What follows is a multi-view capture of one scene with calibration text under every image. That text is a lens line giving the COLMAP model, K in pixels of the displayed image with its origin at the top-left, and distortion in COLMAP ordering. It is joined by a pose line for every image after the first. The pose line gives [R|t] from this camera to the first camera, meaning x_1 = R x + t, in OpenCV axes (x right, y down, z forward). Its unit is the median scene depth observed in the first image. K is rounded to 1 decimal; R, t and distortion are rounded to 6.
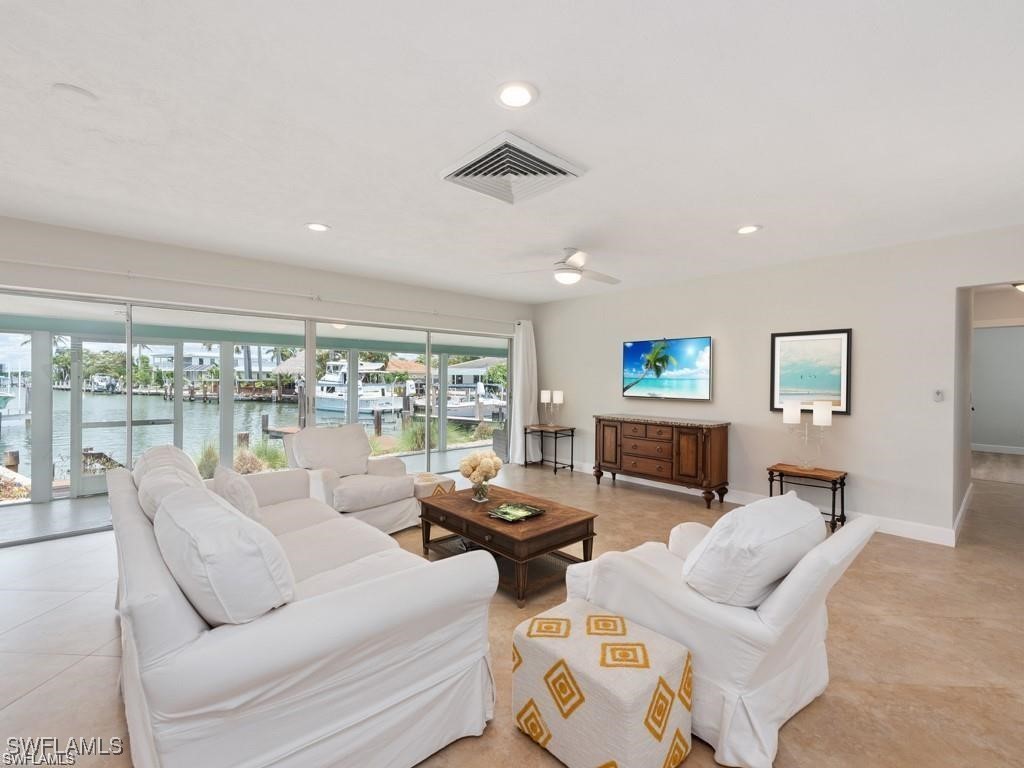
lens RADIAL K [[455.0, 0, 504.7], [0, 455.0, 384.8], [0, 0, 1]] dist [0.004862, 0.000313]
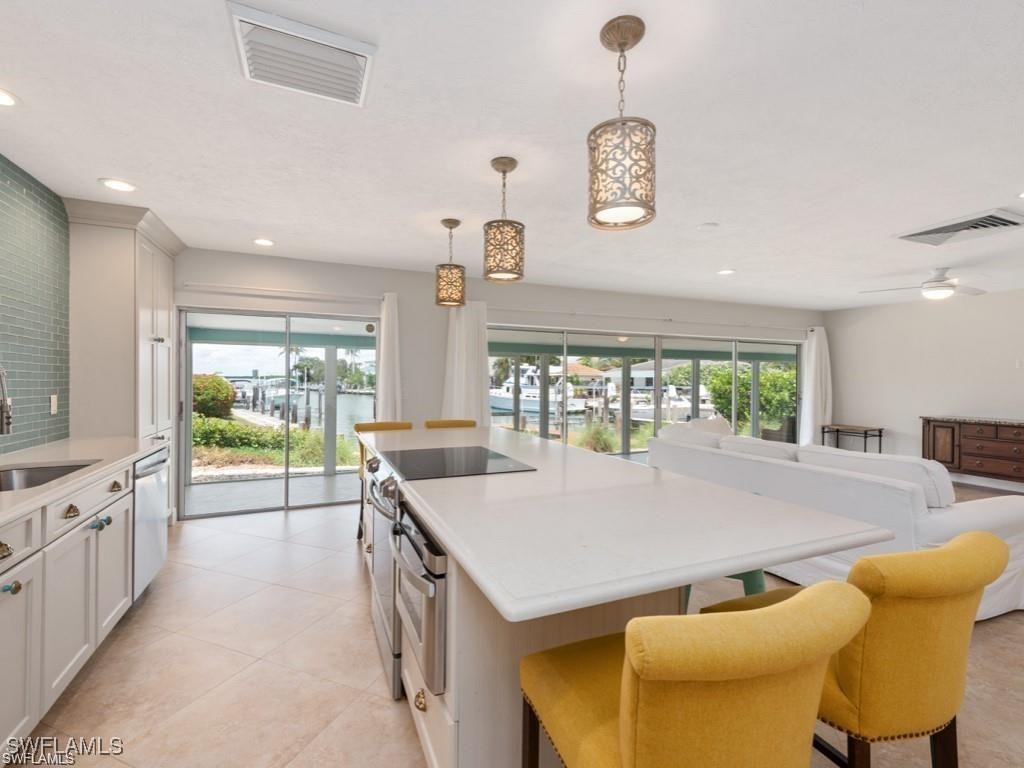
lens RADIAL K [[455.0, 0, 508.3], [0, 455.0, 384.4], [0, 0, 1]] dist [0.004862, 0.000313]
pose [[0.945768, 0.002162, -0.324837, -0.072682], [-0.004173, 0.999976, -0.005494, 0.000424], [0.324818, 0.006552, 0.945754, -0.062644]]
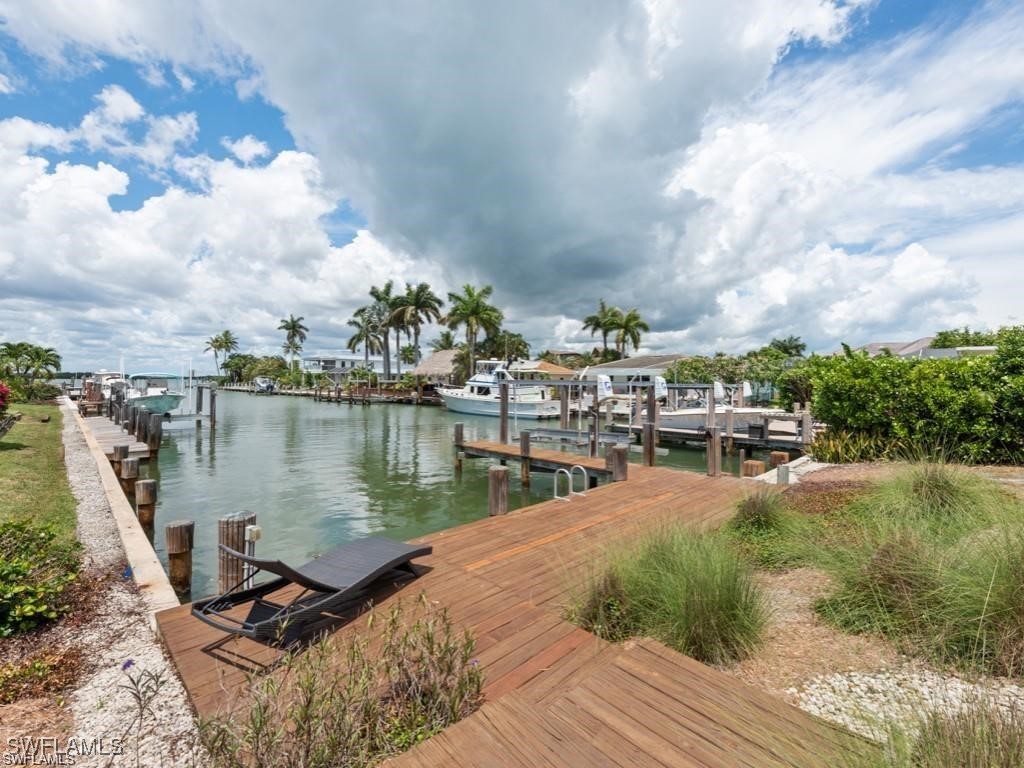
lens RADIAL K [[455.0, 0, 507.3], [0, 455.0, 382.4], [0, 0, 1]] dist [0.004862, 0.000313]
pose [[0.973824, 0.001837, -0.227295, -0.214403], [-0.004921, 0.999903, -0.013001, 0.007229], [0.227249, 0.013780, 0.973739, 0.237038]]
